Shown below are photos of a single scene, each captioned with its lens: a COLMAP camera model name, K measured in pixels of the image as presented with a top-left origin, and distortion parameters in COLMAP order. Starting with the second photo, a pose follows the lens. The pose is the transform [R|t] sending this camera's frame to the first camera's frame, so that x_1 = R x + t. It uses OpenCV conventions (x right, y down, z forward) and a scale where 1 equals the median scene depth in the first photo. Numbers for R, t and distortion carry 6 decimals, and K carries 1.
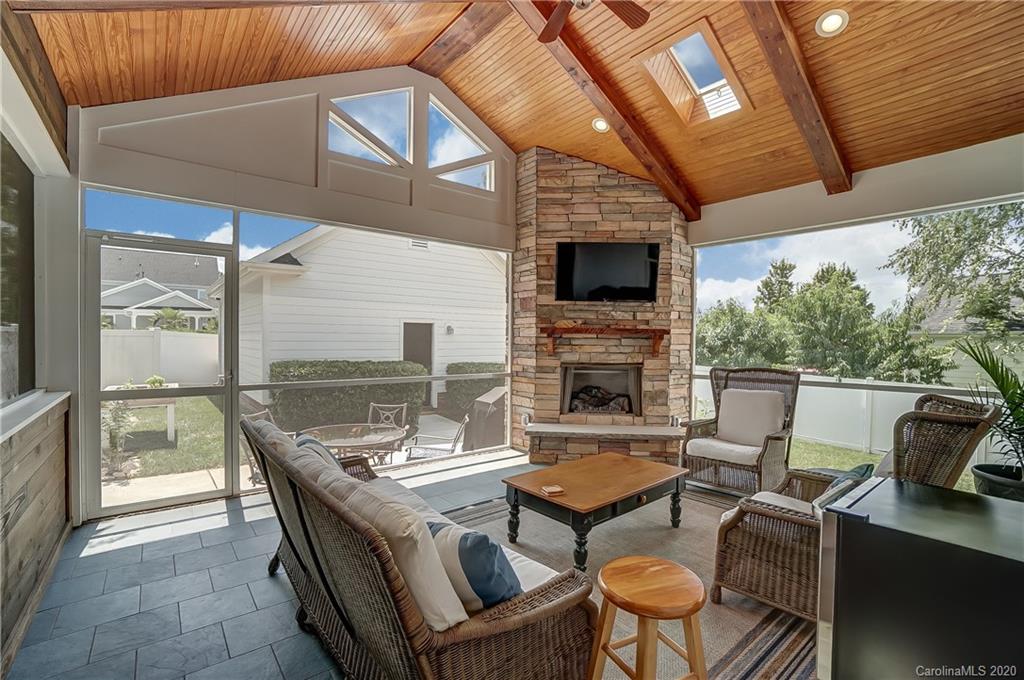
lens RADIAL K [[456.0, 0, 509.0], [0, 456.0, 340.4], [0, 0, 1]] dist [-0.057203, 0.019416]
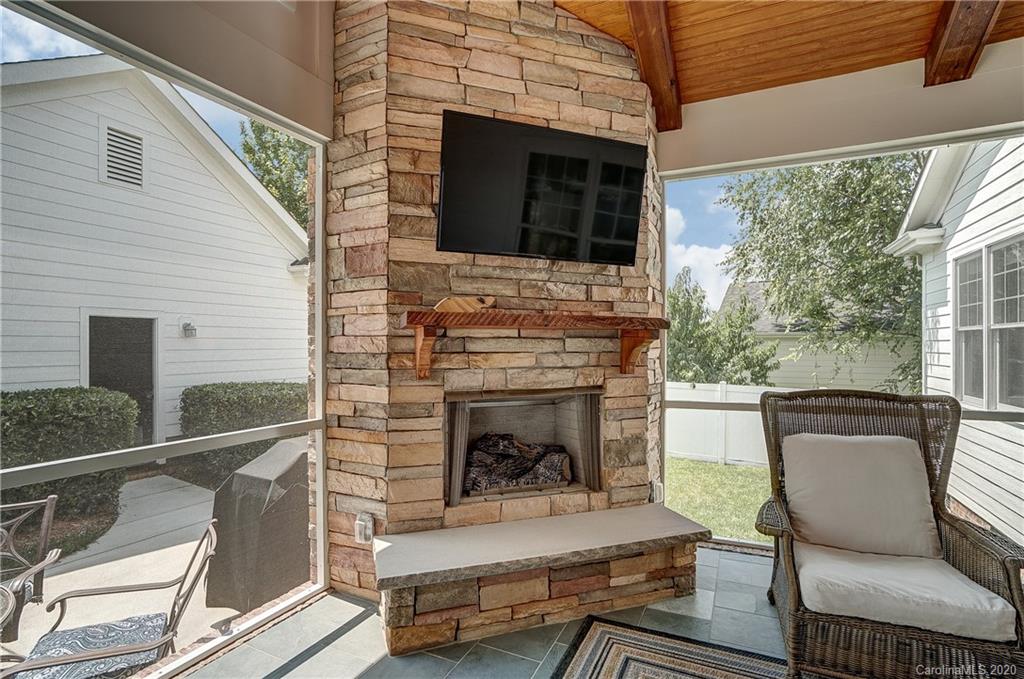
lens RADIAL K [[492.7, 0, 509.5], [0, 492.7, 344.8], [0, 0, 1]] dist [-0.044727, 0.017342]
pose [[0.908462, -0.010972, 0.417822, -0.030519], [0.011755, 0.999931, 0.000701, 0.002055], [-0.417801, 0.004274, 0.908528, 0.531519]]
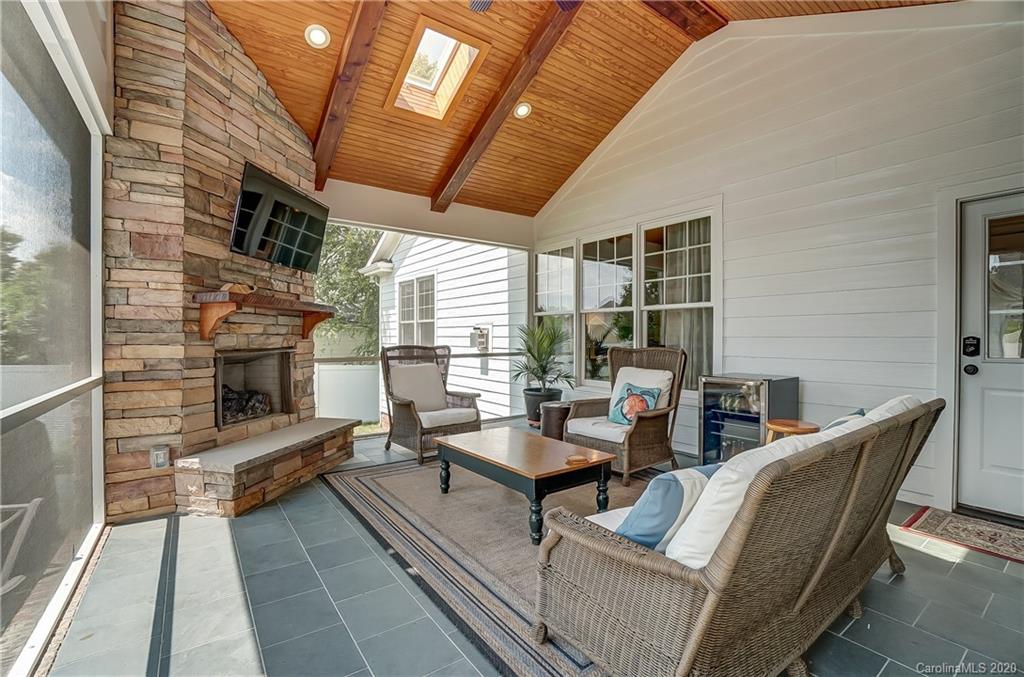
lens RADIAL K [[456.0, 0, 513.6], [0, 456.0, 338.7], [0, 0, 1]] dist [-0.057203, 0.019416]
pose [[0.046908, -0.010823, 0.998841, -0.482626], [0.000041, 0.999941, 0.010833, 0.026054], [-0.998899, -0.000467, 0.046905, 0.559252]]
